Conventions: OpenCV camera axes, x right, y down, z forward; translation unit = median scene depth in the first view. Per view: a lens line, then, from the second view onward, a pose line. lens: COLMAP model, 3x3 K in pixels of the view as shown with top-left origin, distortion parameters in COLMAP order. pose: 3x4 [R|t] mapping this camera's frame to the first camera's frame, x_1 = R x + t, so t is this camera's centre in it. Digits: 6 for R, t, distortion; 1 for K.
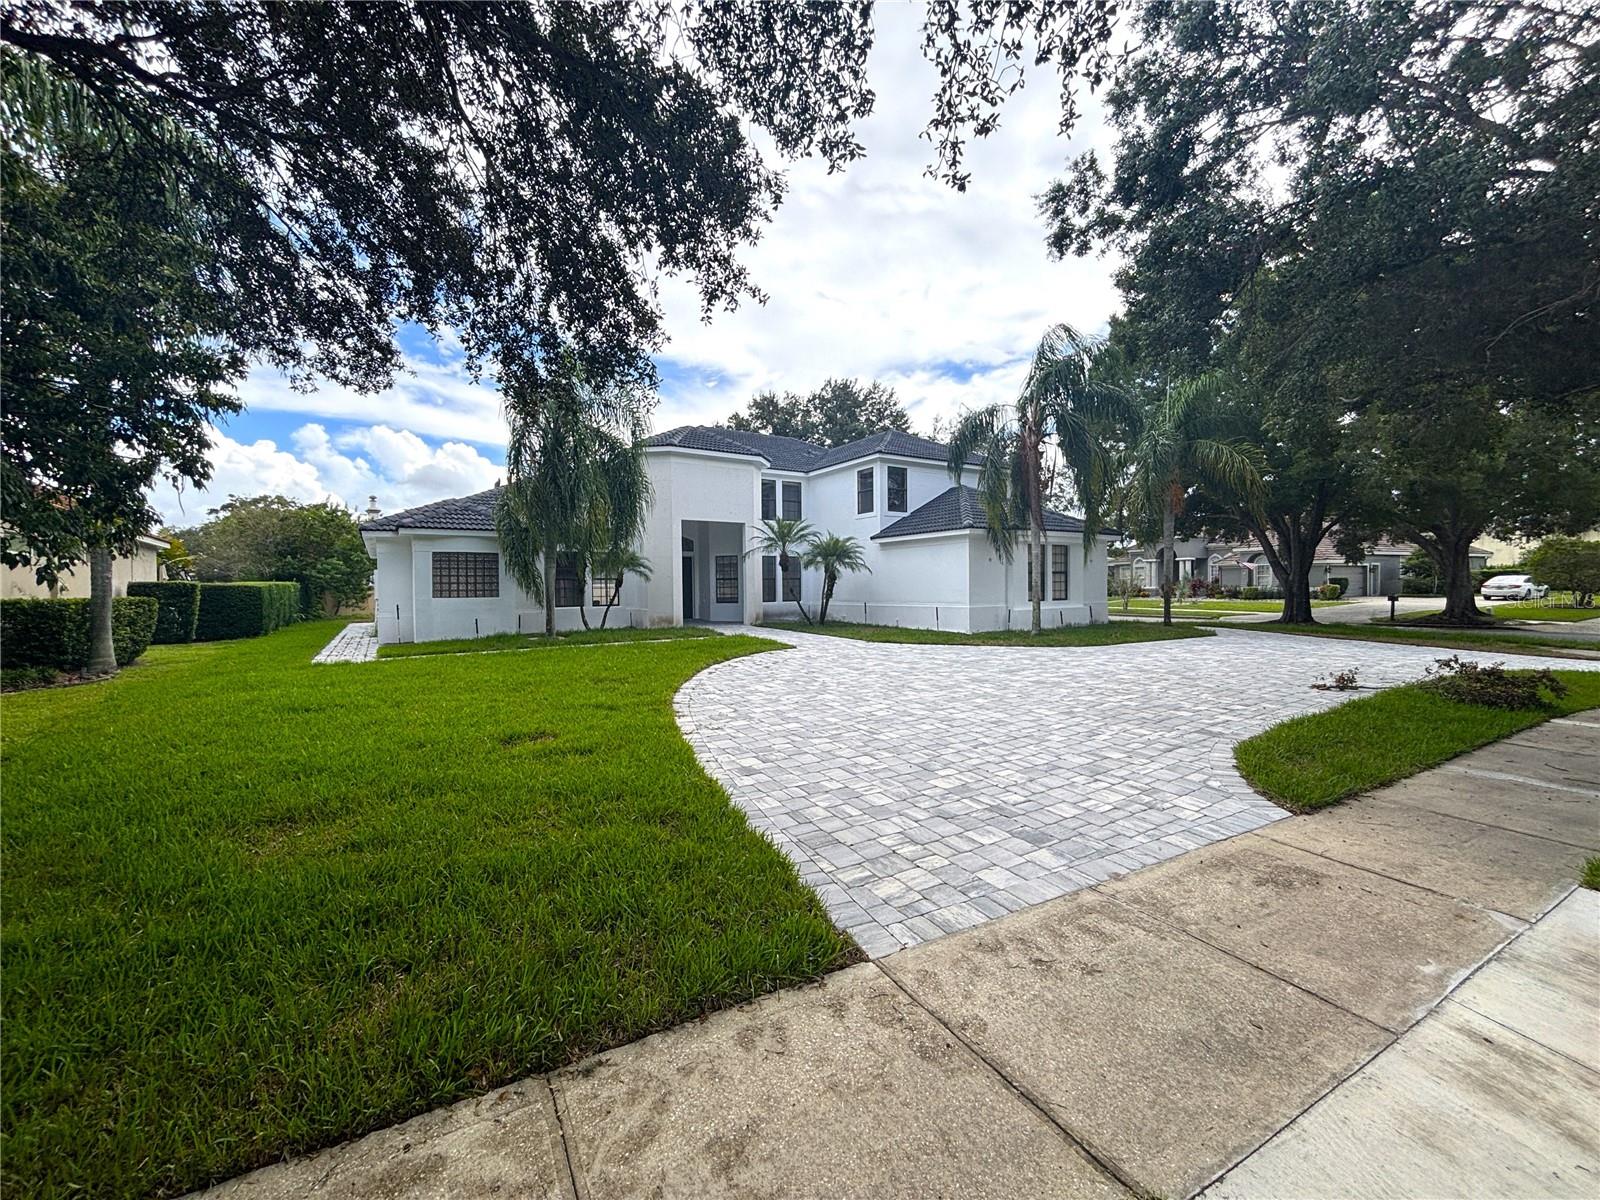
lens RADIAL K [[626.7, 0, 806.8], [0, 626.7, 593.5], [0, 0, 1]] dist [0.003533, -0.000425]
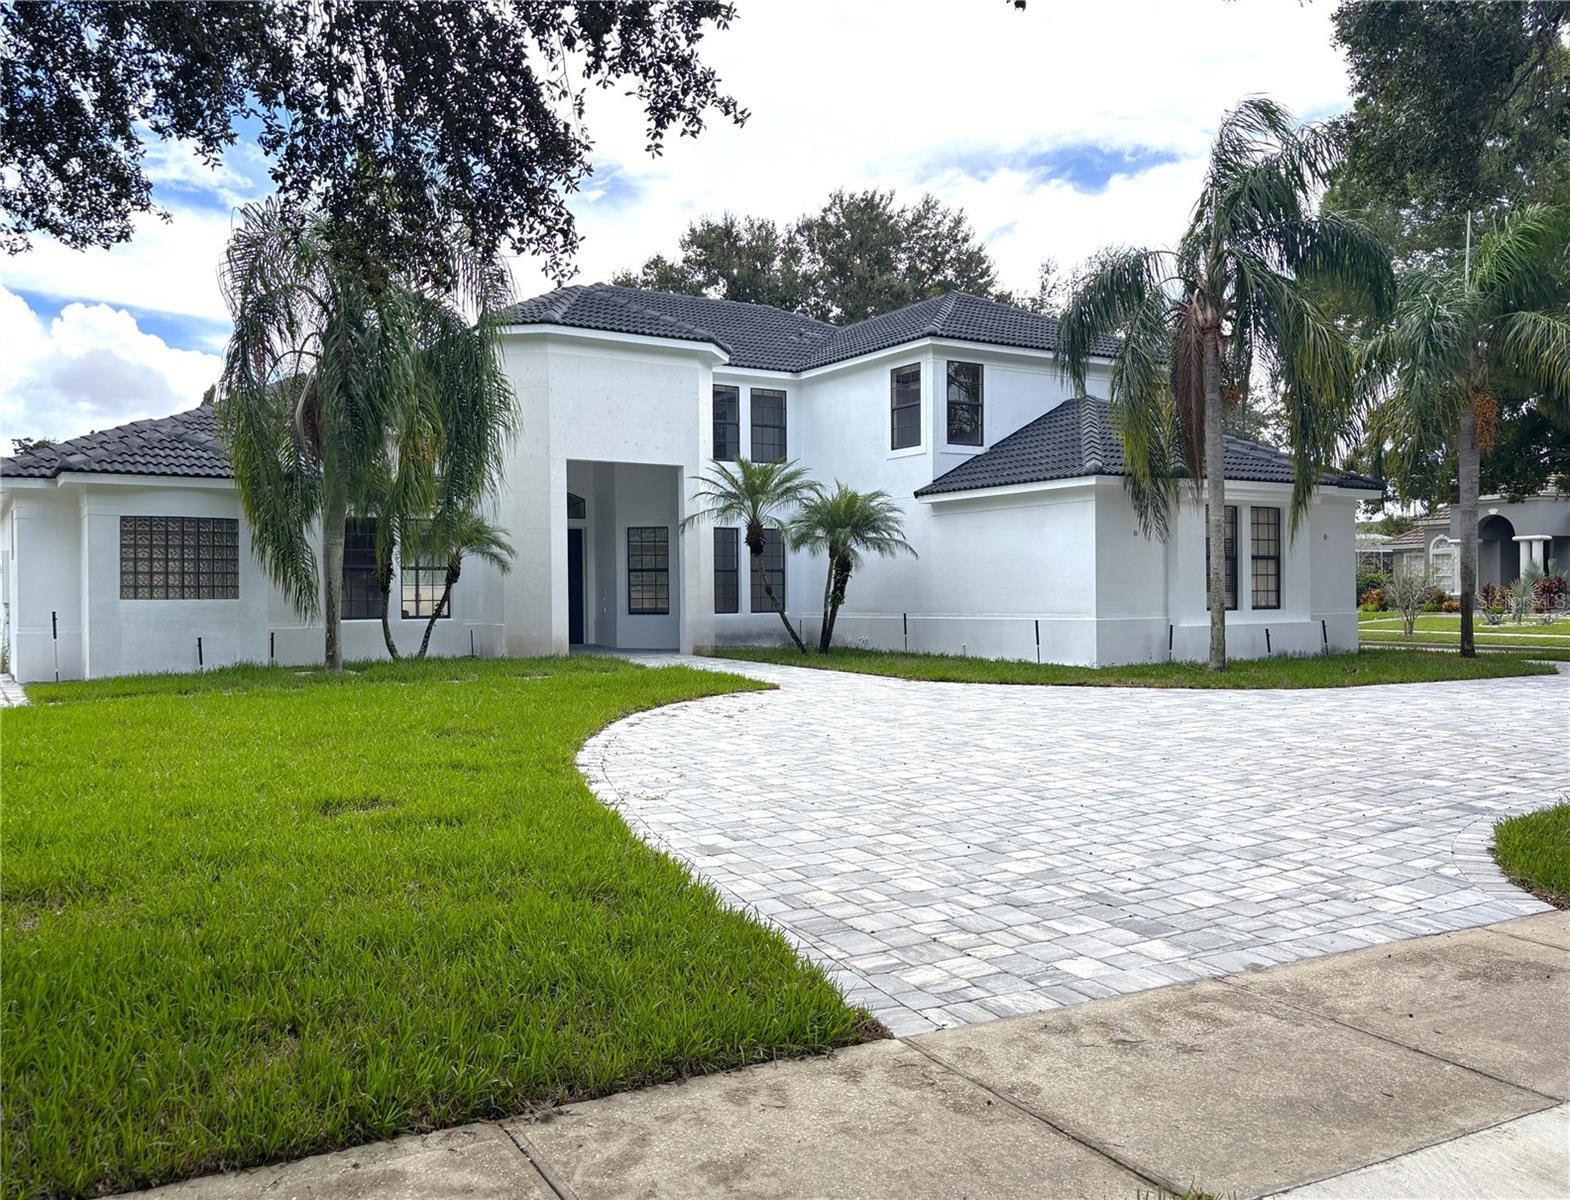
lens RADIAL K [[1224.9, 0, 783.5], [0, 1224.9, 600.7], [0, 0, 1]] dist [0.025587, -0.000119]
pose [[0.999965, 0.001697, -0.008226, -0.010287], [-0.001732, 0.999989, -0.004245, 0.034462], [0.008219, 0.004259, 0.999957, -0.232991]]
